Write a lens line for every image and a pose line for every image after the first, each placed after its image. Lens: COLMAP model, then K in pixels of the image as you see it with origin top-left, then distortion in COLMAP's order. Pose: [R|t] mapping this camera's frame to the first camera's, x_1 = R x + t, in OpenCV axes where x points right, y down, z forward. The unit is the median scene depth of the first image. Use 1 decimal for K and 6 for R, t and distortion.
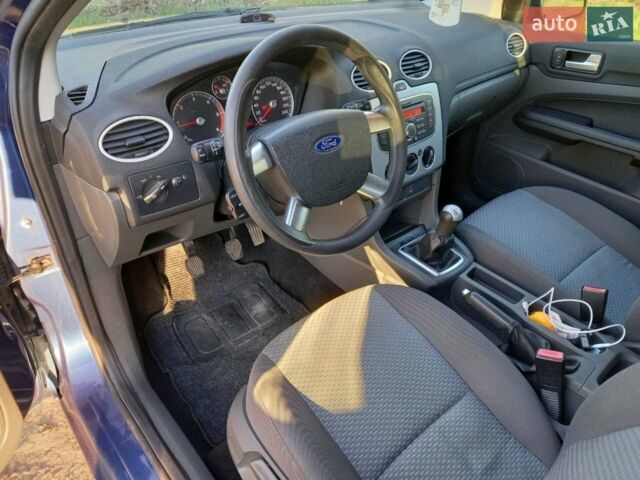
lens RADIAL K [[464.6, 0, 320.0], [0, 464.6, 240.0], [0, 0, 1]] dist [0.076950, -0.122747]
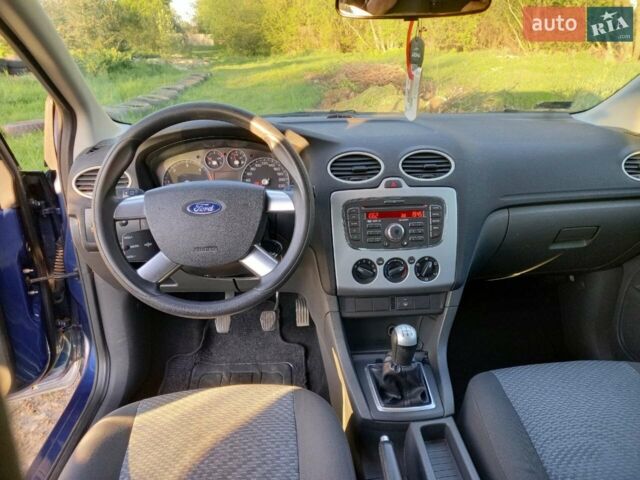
lens RADIAL K [[464.6, 0, 320.0], [0, 464.6, 240.0], [0, 0, 1]] dist [0.076950, -0.122747]
pose [[0.798335, 0.185863, -0.572814, 0.560048], [-0.312545, 0.940925, -0.130290, -0.059527], [0.514759, 0.283046, 0.809264, 0.215128]]
